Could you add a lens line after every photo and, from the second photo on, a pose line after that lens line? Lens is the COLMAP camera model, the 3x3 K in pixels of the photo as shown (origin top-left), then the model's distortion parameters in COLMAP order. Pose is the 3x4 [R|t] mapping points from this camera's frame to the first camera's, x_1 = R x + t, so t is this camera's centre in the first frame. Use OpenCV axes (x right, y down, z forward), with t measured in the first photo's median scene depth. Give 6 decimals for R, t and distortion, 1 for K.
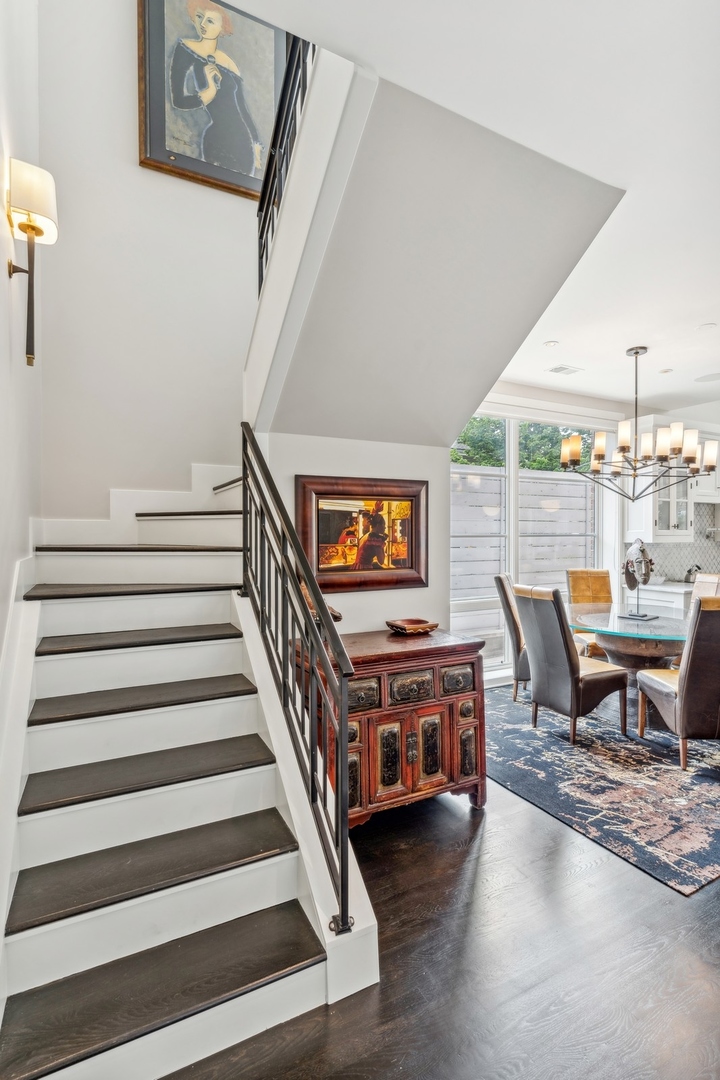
lens RADIAL K [[502.1, 0, 356.5], [0, 502.1, 541.5], [0, 0, 1]] dist [-0.003727, 0.001360]
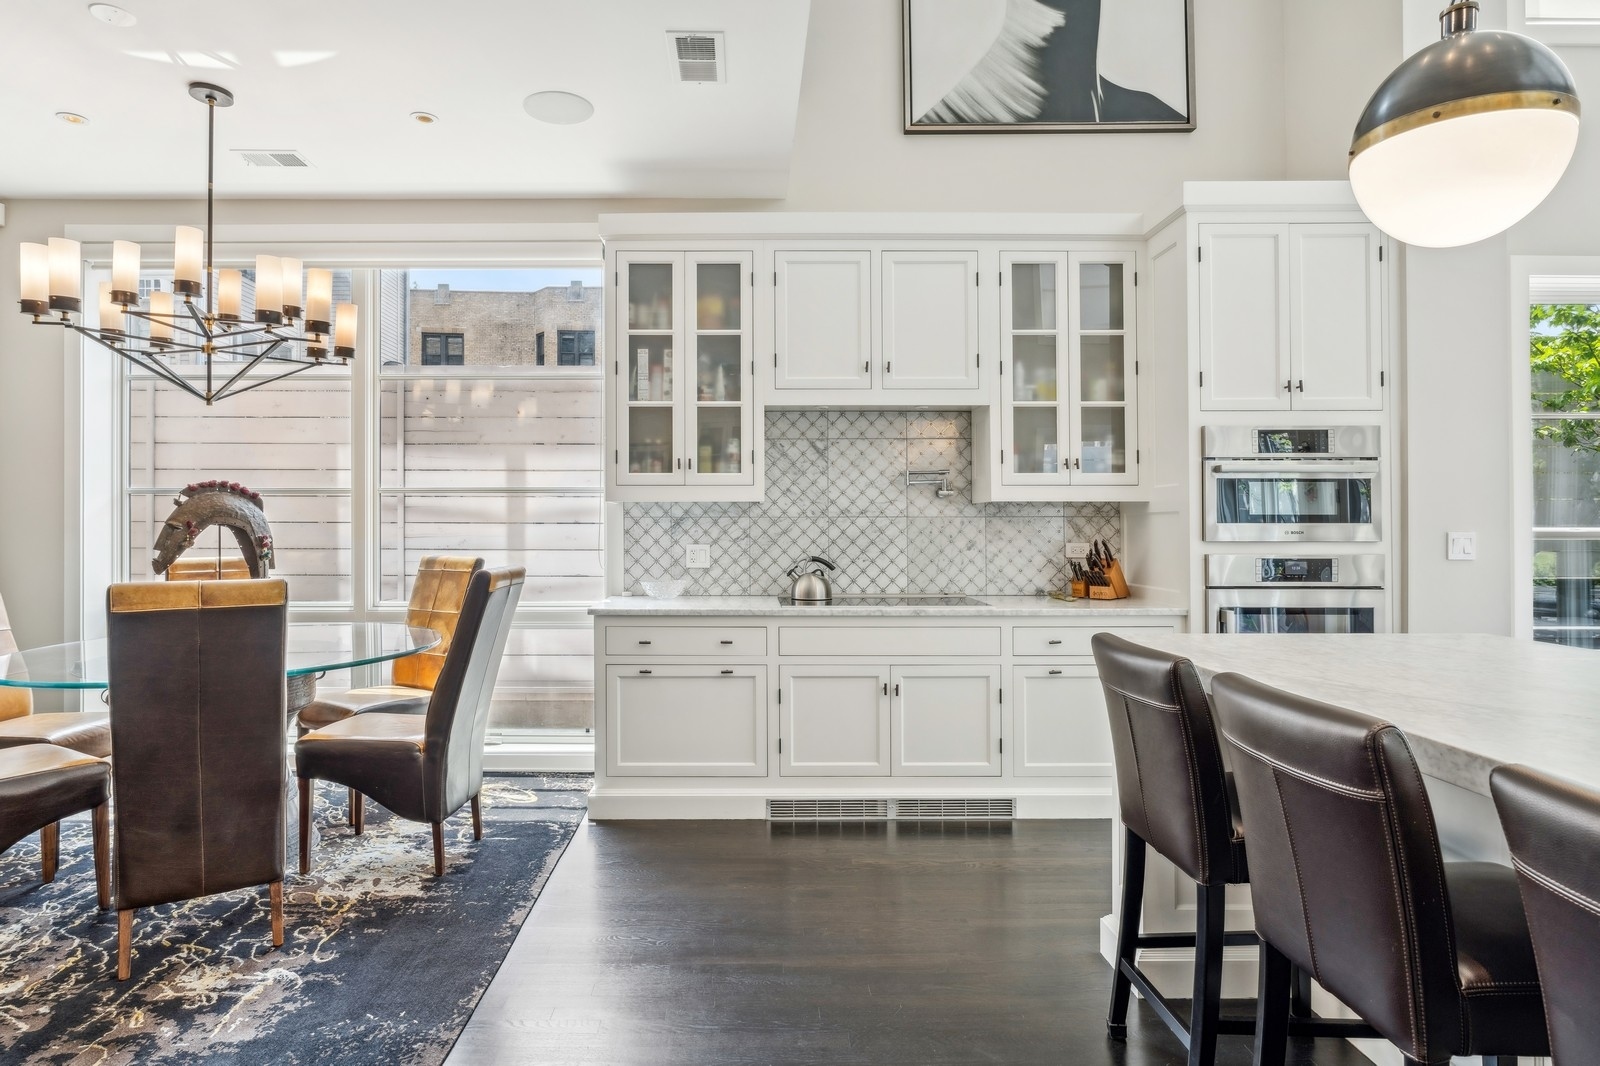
lens RADIAL K [[866.7, 0, 749.0], [0, 866.7, 524.0], [0, 0, 1]] dist [-0.005696, 0.001148]
pose [[0.892779, 0.000569, -0.450495, 1.688881], [-0.008686, 0.999835, -0.015950, 0.053584], [0.450411, 0.018153, 0.892637, 0.601351]]
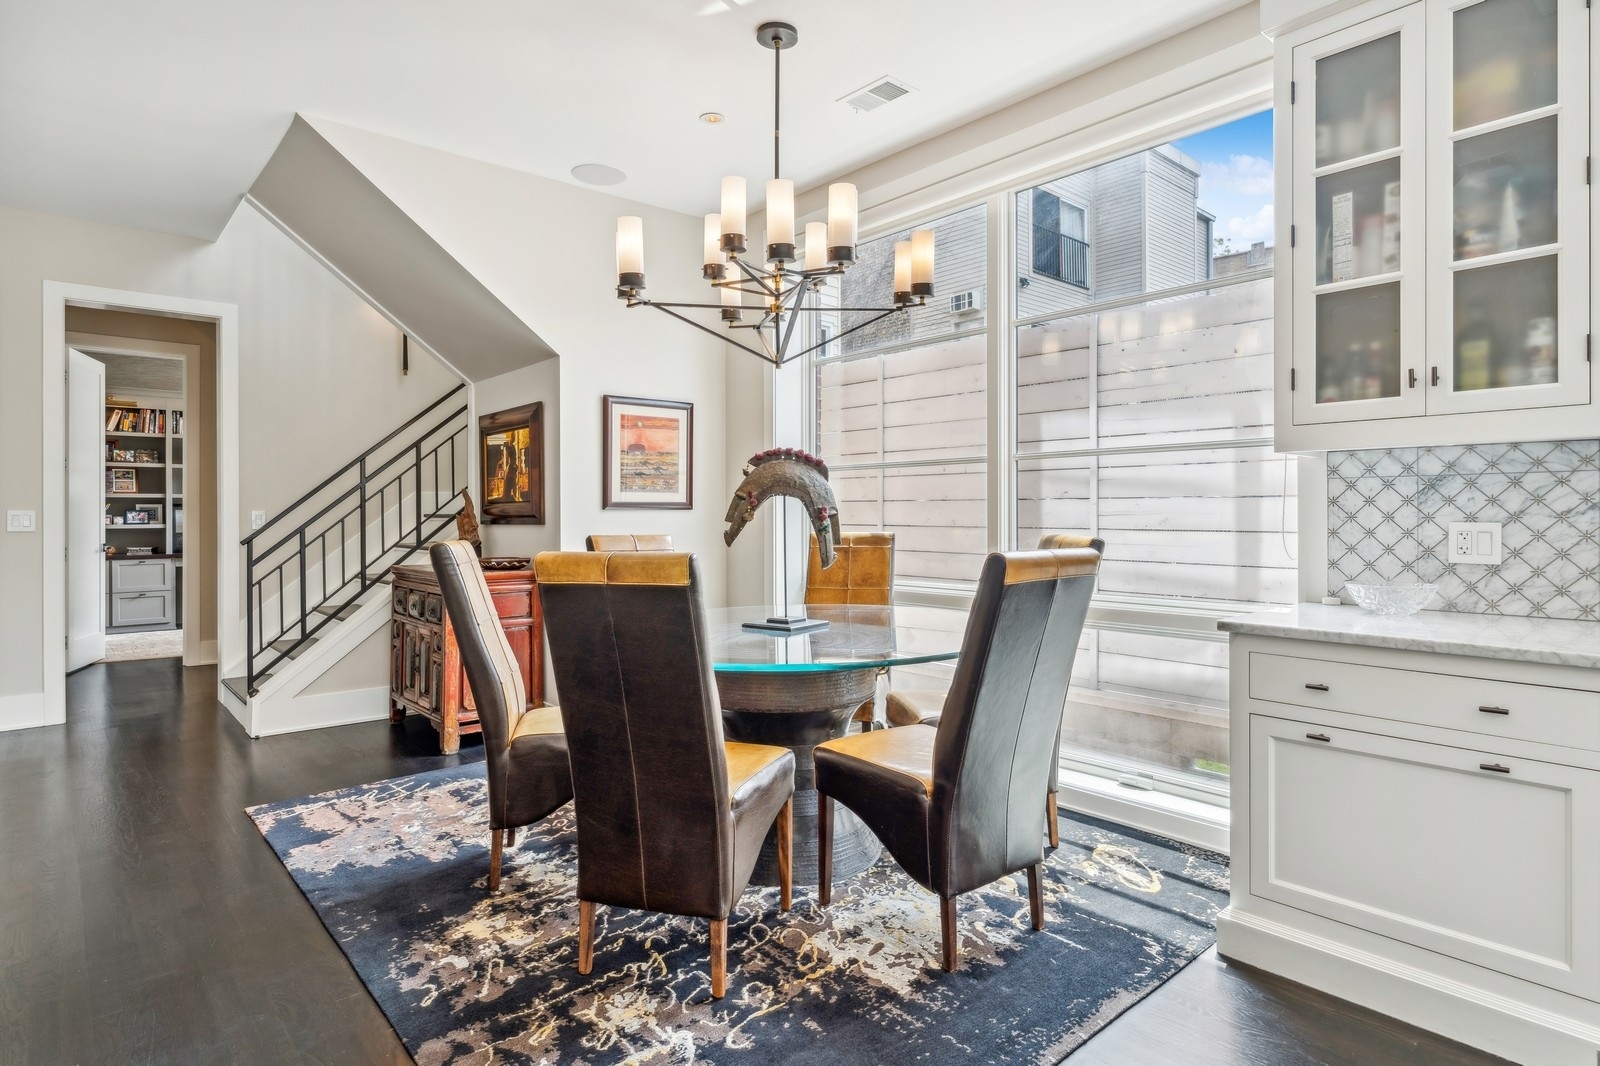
lens RADIAL K [[862.3, 0, 799.2], [0, 862.3, 516.9], [0, 0, 1]] dist [-0.002603, 0.000554]
pose [[0.249485, 0.005706, -0.968362, 1.593918], [-0.011600, 0.999929, 0.002903, 0.064348], [0.968309, 0.010509, 0.249533, 1.004869]]
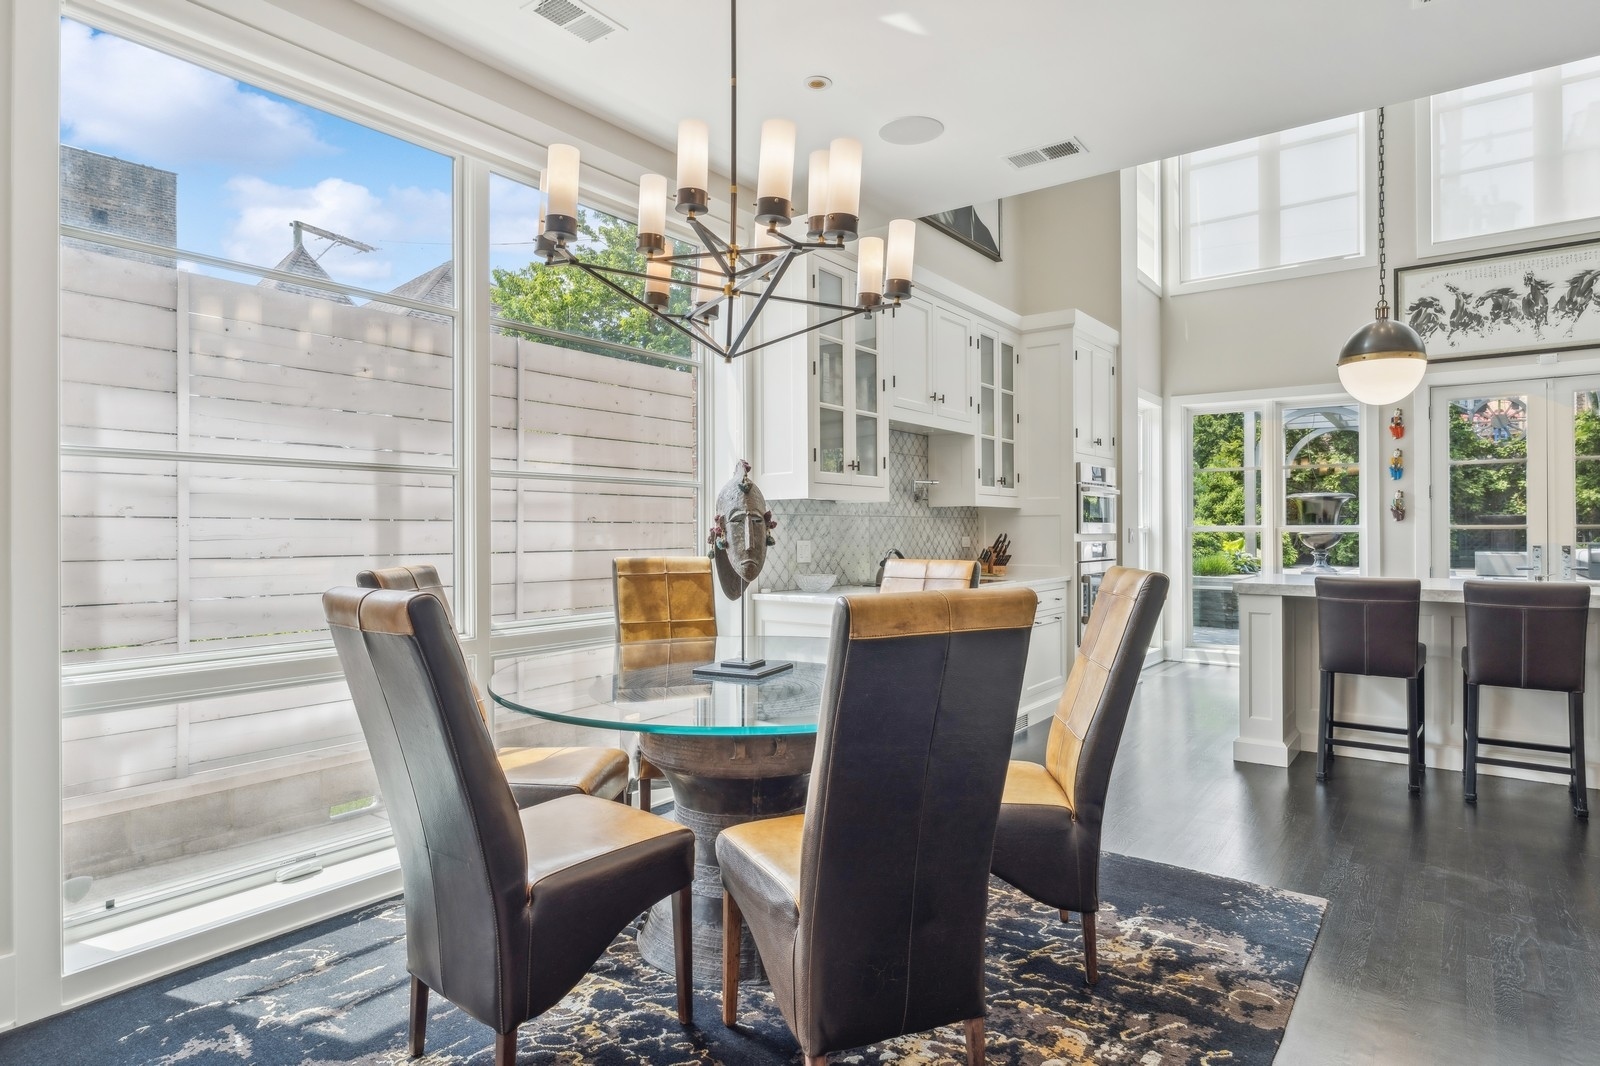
lens RADIAL K [[879.3, 0, 798.4], [0, 879.3, 519.6], [0, 0, 1]] dist [-0.002652, 0.002201]
pose [[0.897843, 0.005550, 0.440280, 0.376596], [0.007032, 0.999612, -0.026941, 0.069544], [-0.440259, 0.027285, 0.897456, 0.473812]]
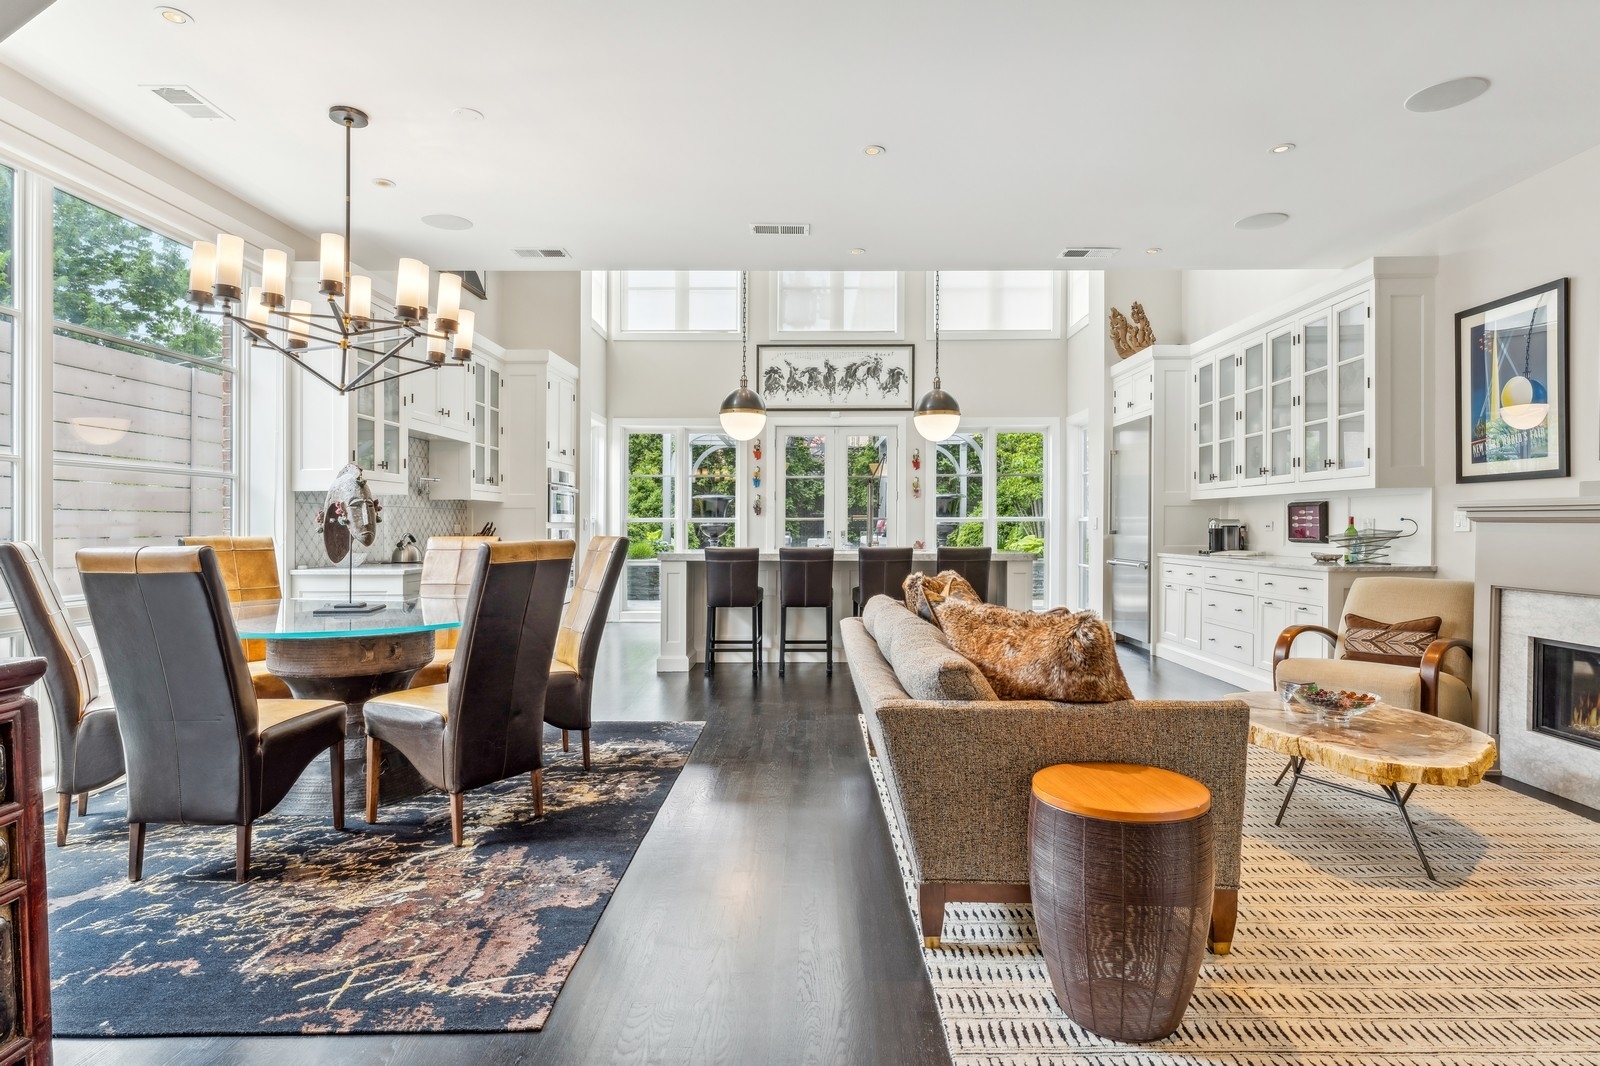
lens RADIAL K [[855.2, 0, 807.4], [0, 855.2, 523.0], [0, 0, 1]] dist [-0.003714, 0.002817]
pose [[0.458380, 0.003927, 0.888748, -0.038426], [0.013369, 0.999847, -0.011313, 0.091602], [-0.888656, 0.017067, 0.458257, 0.171276]]
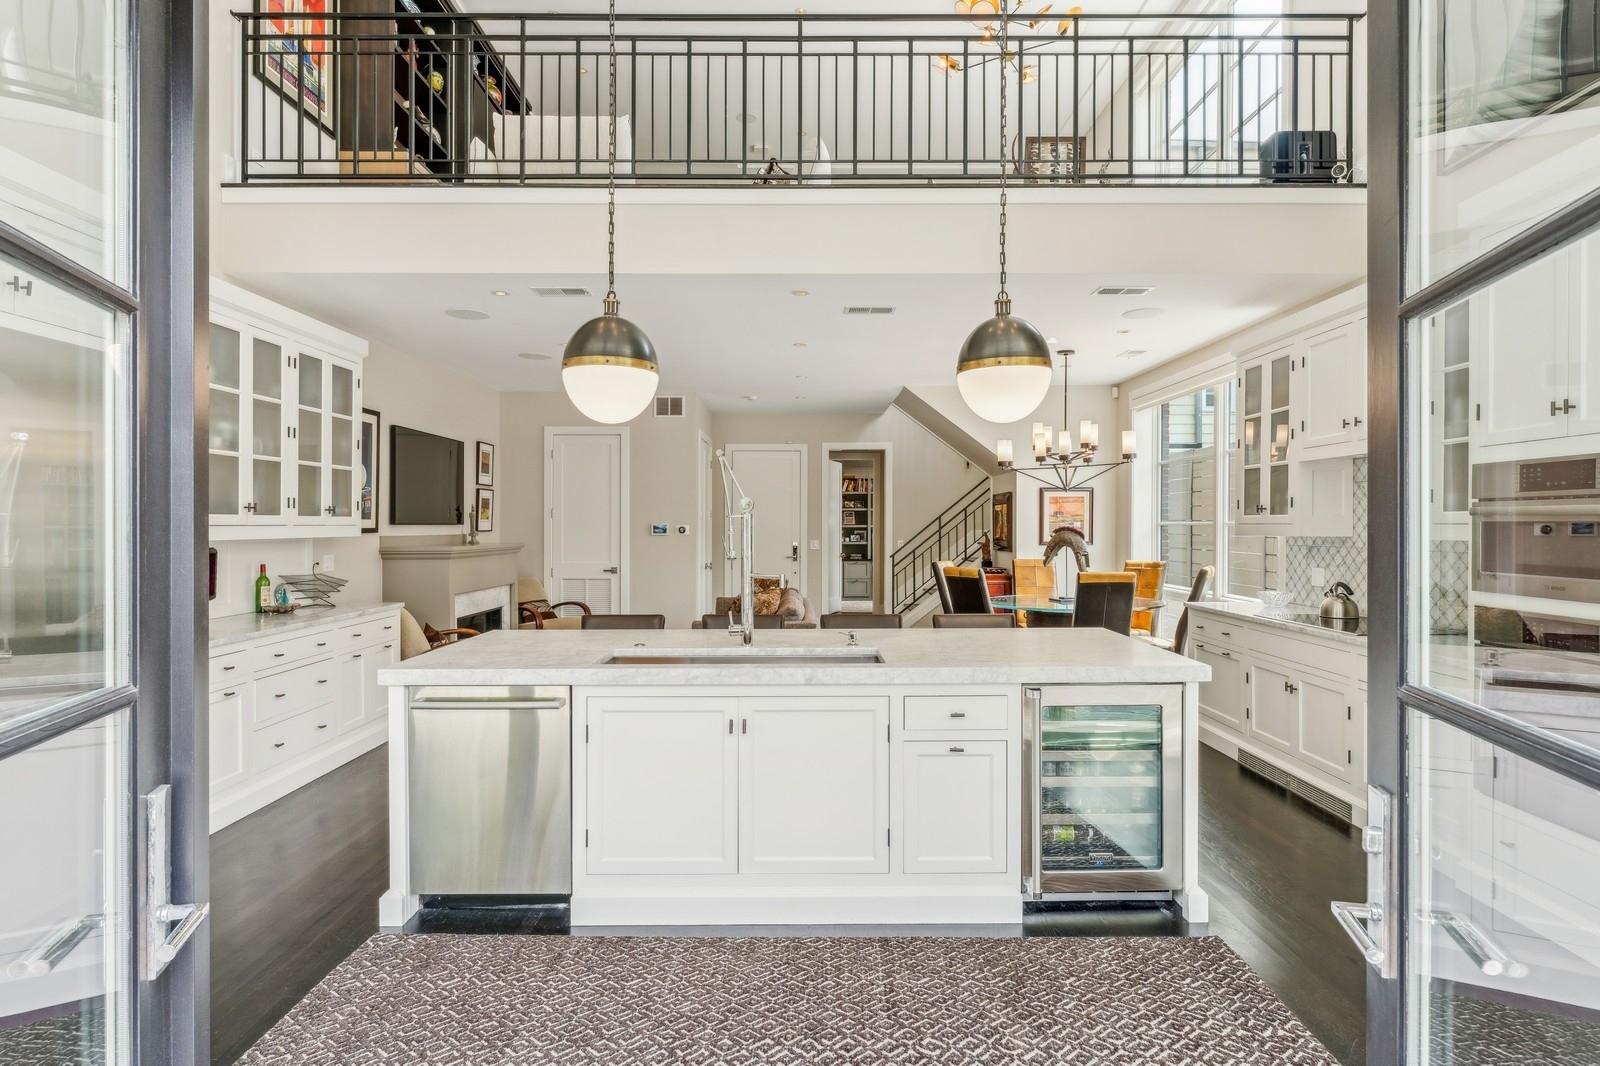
lens RADIAL K [[855.2, 0, 807.4], [0, 855.2, 523.0], [0, 0, 1]] dist [-0.003714, 0.002817]
pose [[-0.446511, 0.002261, -0.894775, 2.966436], [-0.011124, 0.999905, 0.008078, -0.026040], [0.894709, 0.013561, -0.446444, 1.609425]]
